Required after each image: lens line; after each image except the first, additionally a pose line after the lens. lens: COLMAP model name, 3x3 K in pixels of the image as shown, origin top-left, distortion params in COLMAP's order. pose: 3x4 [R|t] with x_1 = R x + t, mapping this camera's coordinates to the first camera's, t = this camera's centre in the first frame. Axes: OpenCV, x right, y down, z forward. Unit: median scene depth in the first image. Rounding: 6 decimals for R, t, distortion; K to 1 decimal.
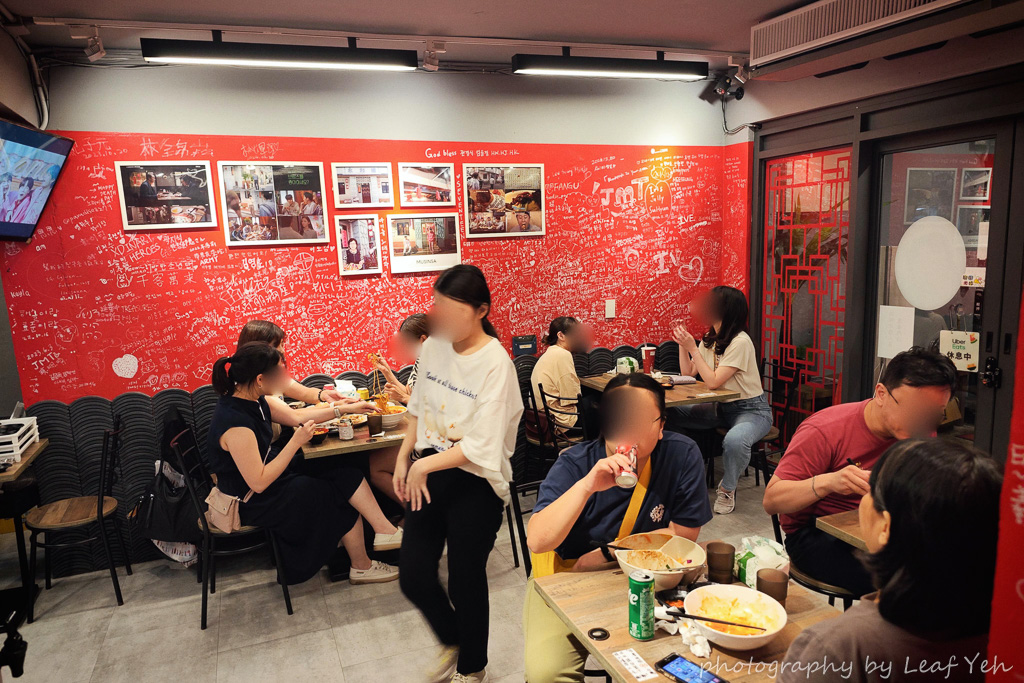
lens RADIAL K [[708.8, 0, 512.6], [0, 708.8, 346.8], [0, 0, 1]] dist [0.024261, -0.005493]
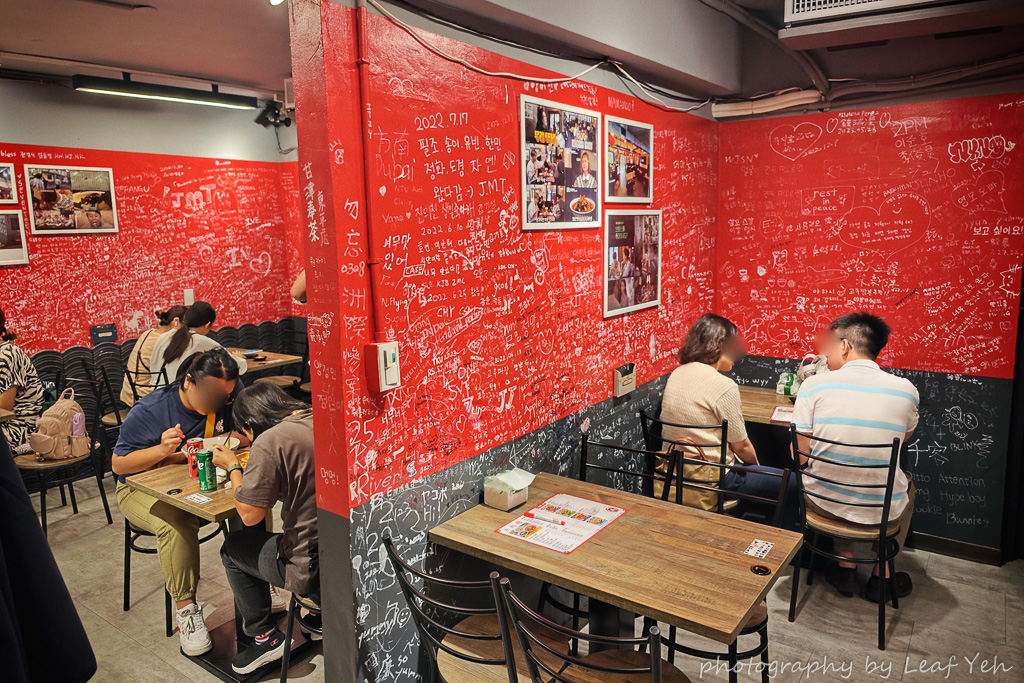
lens RADIAL K [[708.8, 0, 514.9], [0, 708.8, 334.9], [0, 0, 1]] dist [0.024261, -0.005493]
pose [[0.853313, -0.062998, 0.517580, -0.012403], [0.070492, 0.997499, 0.005195, 0.039367], [-0.516612, 0.032053, 0.855619, -0.263678]]
